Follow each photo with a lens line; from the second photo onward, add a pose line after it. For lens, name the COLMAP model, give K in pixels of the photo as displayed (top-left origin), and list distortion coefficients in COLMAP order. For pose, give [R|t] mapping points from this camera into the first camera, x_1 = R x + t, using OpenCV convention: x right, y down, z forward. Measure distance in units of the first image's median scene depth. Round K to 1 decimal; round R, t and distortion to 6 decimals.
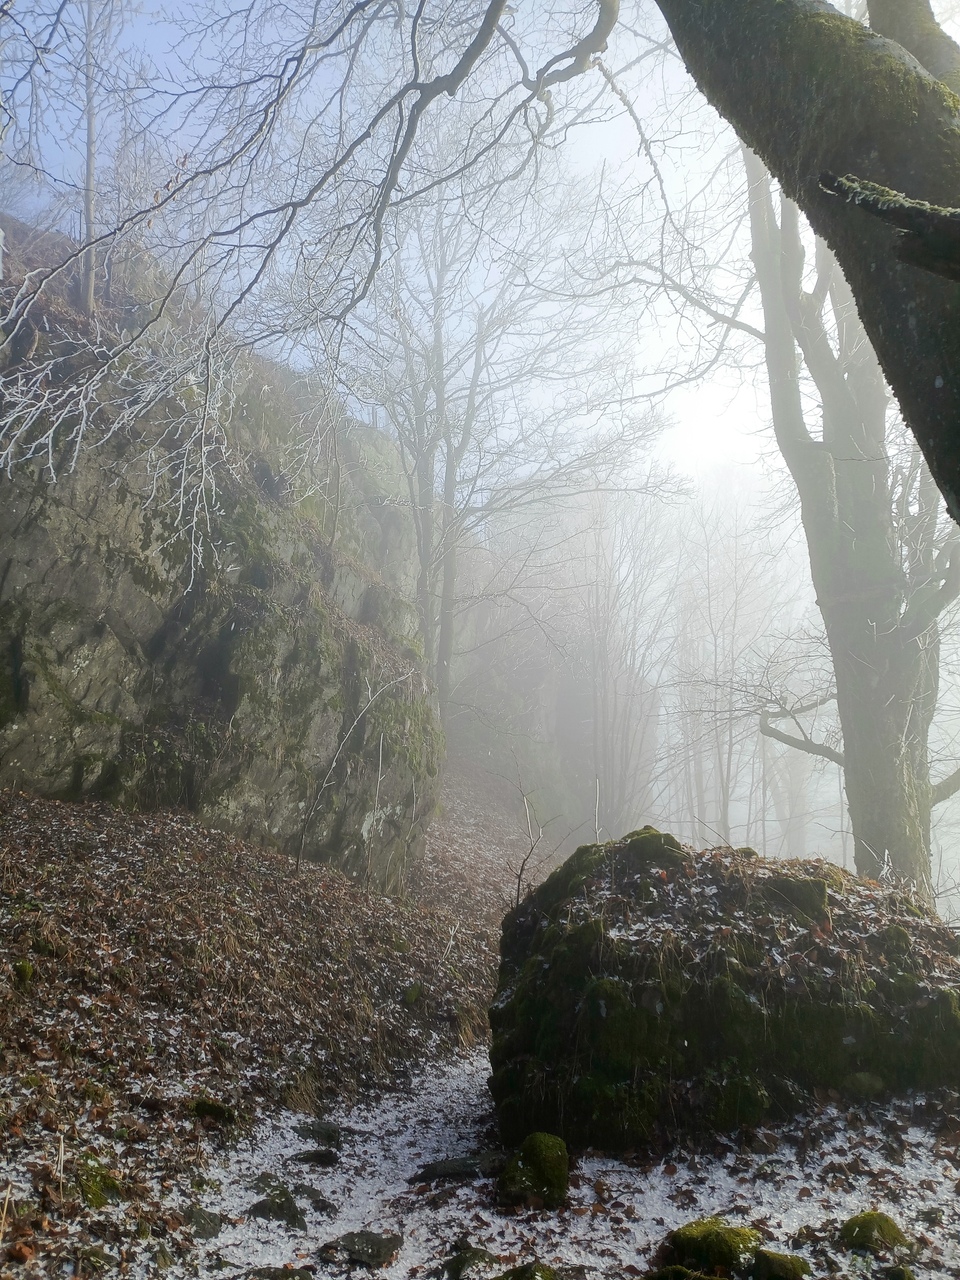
lens RADIAL K [[864.8, 0, 478.3], [0, 864.8, 640.6], [0, 0, 1]] dist [0.001793, -0.002307]
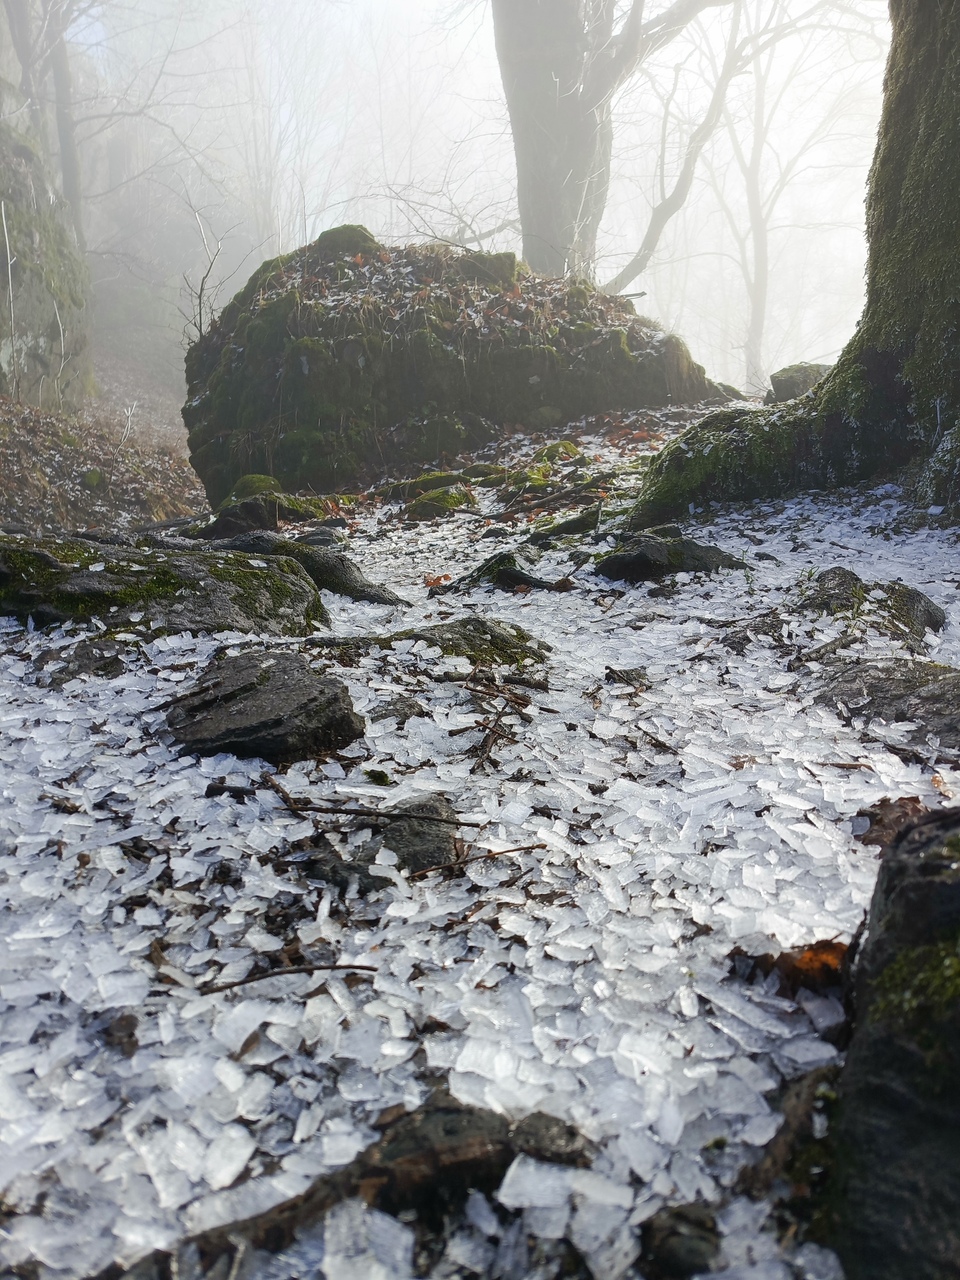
lens RADIAL K [[864.8, 0, 488.2], [0, 864.8, 642.6], [0, 0, 1]] dist [0.001793, -0.002307]
pose [[0.929516, -0.125826, 0.346654, -0.040221], [-0.020712, 0.920698, 0.389725, 0.317186], [-0.368201, -0.369435, 0.853197, -0.025212]]
